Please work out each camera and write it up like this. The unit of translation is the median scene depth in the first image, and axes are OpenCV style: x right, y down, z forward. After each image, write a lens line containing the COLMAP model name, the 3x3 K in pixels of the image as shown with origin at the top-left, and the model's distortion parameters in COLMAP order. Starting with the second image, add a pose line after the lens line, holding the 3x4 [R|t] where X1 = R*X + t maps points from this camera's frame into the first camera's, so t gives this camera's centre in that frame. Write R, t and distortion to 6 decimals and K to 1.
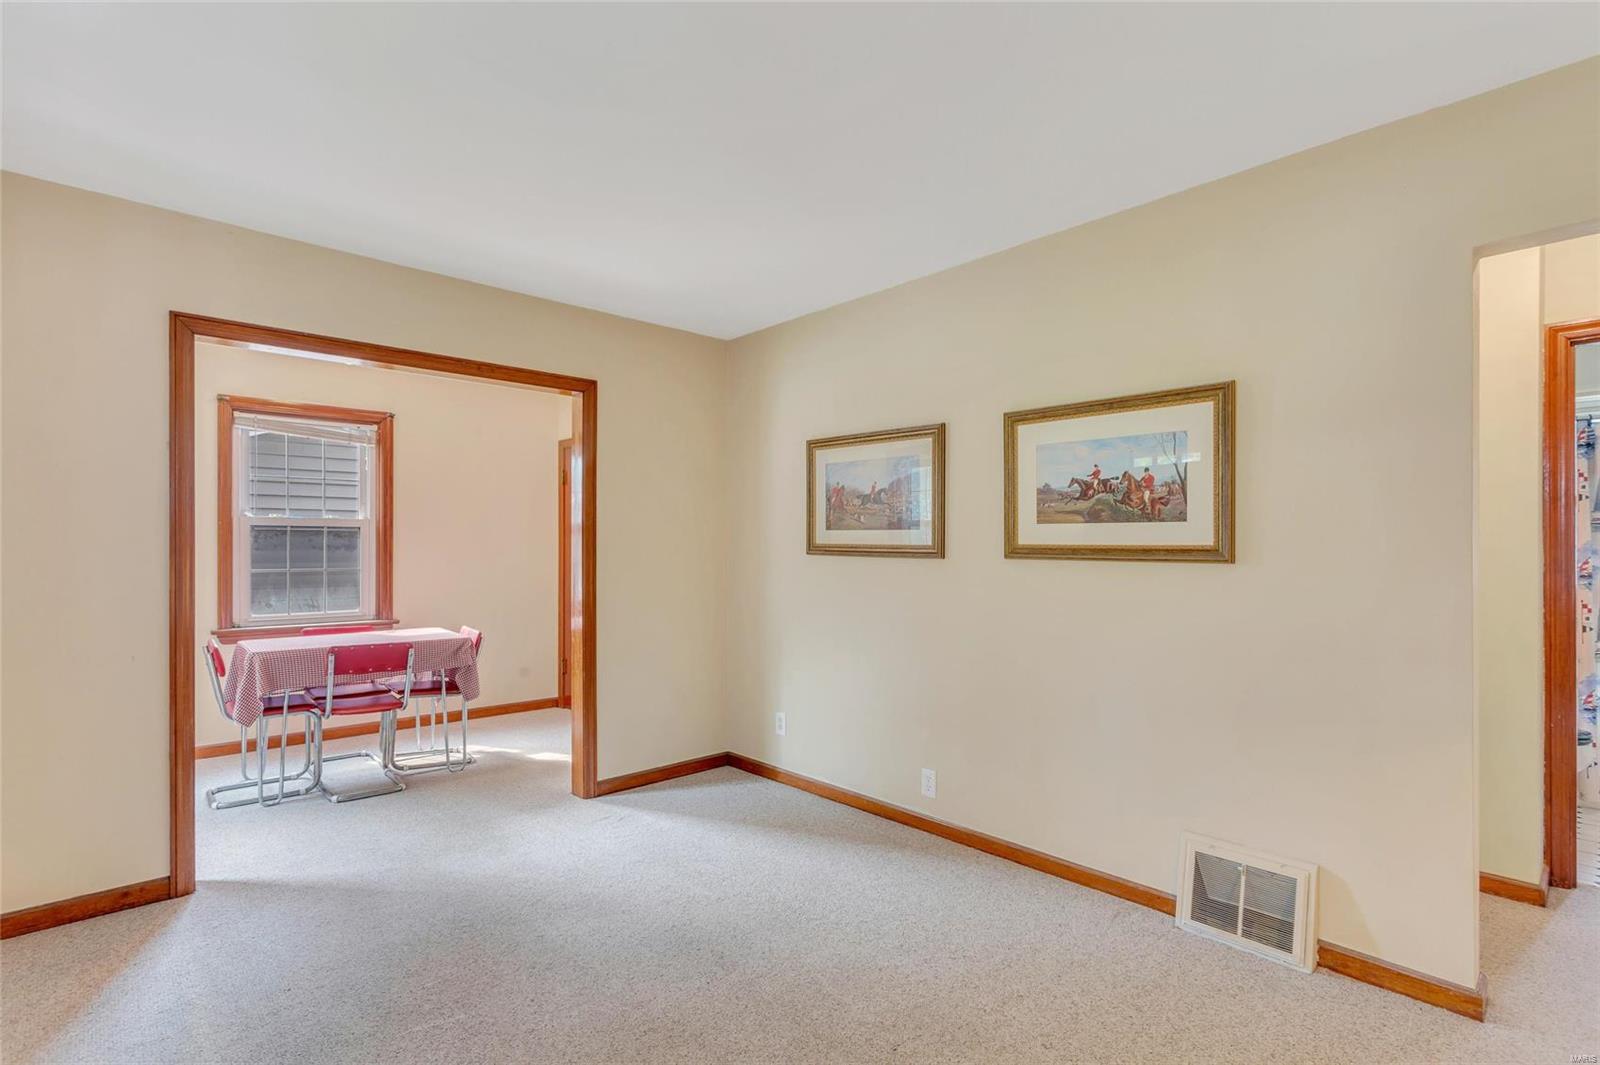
lens RADIAL K [[767.0, 0, 799.5], [0, 767.0, 537.4], [0, 0, 1]] dist [-0.000736, 0.001865]
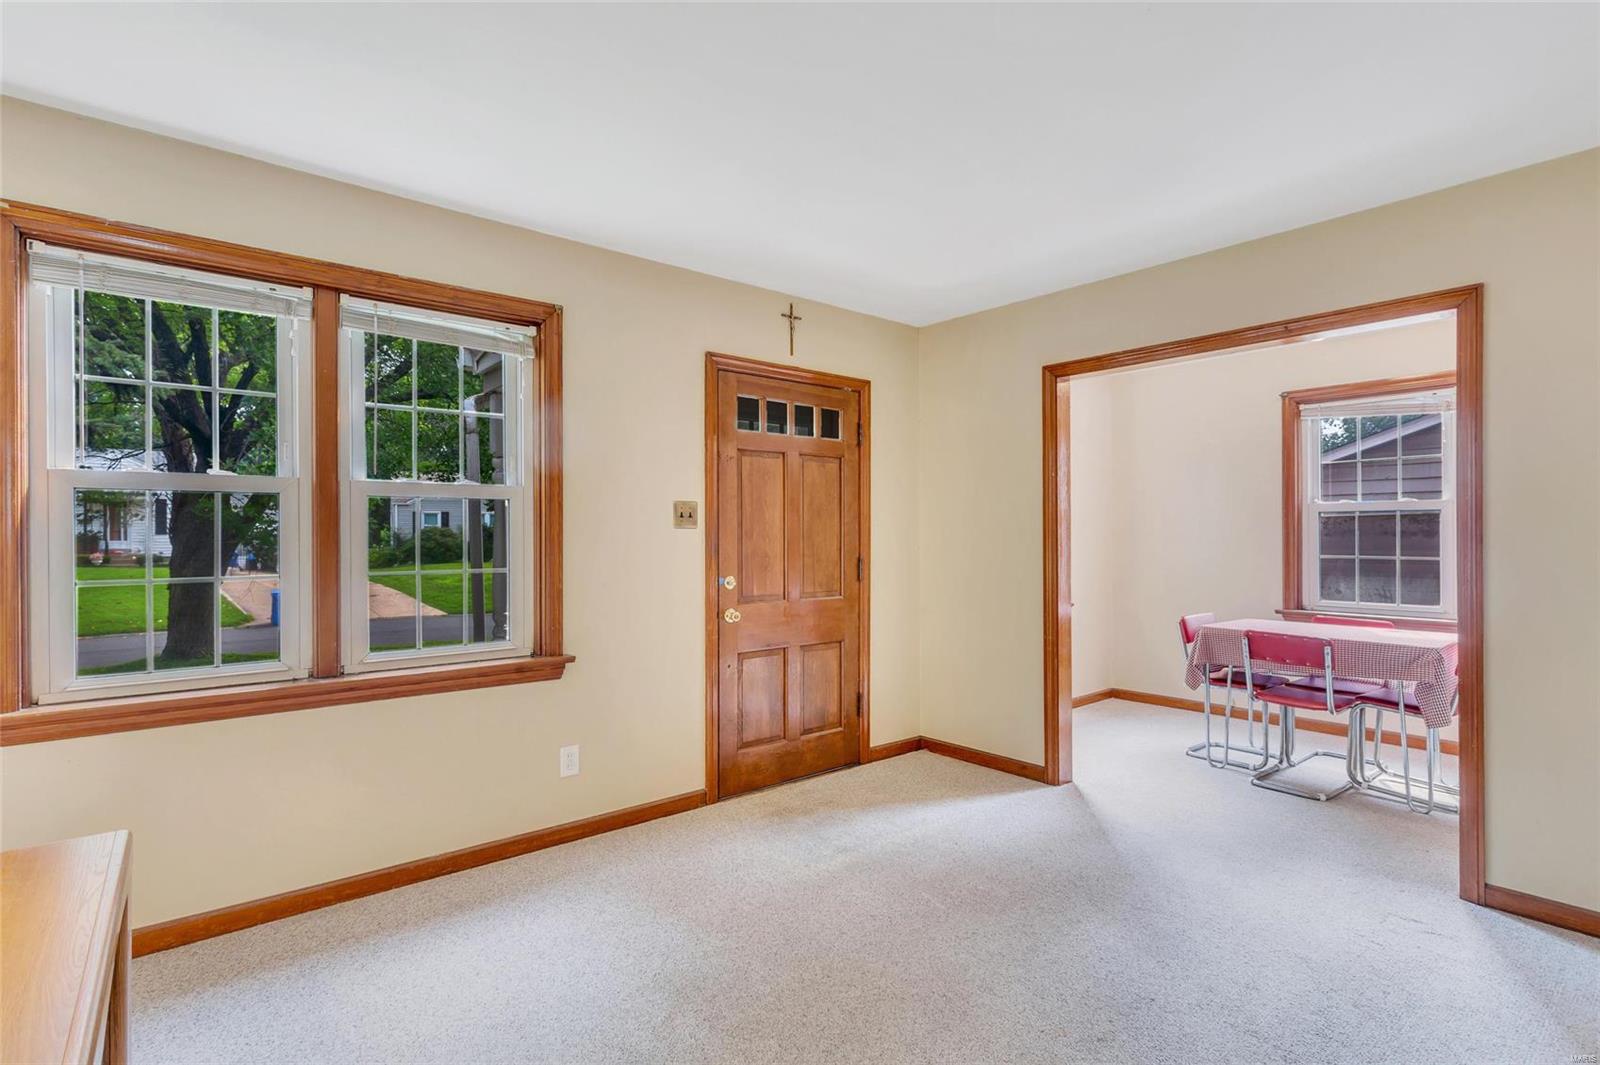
lens RADIAL K [[767.0, 0, 794.5], [0, 767.0, 530.2], [0, 0, 1]] dist [-0.000736, 0.001865]
pose [[-0.047783, -0.005289, -0.998844, 0.484082], [0.014220, 0.999881, -0.005974, 0.006408], [0.998756, -0.014489, -0.047703, 0.483353]]
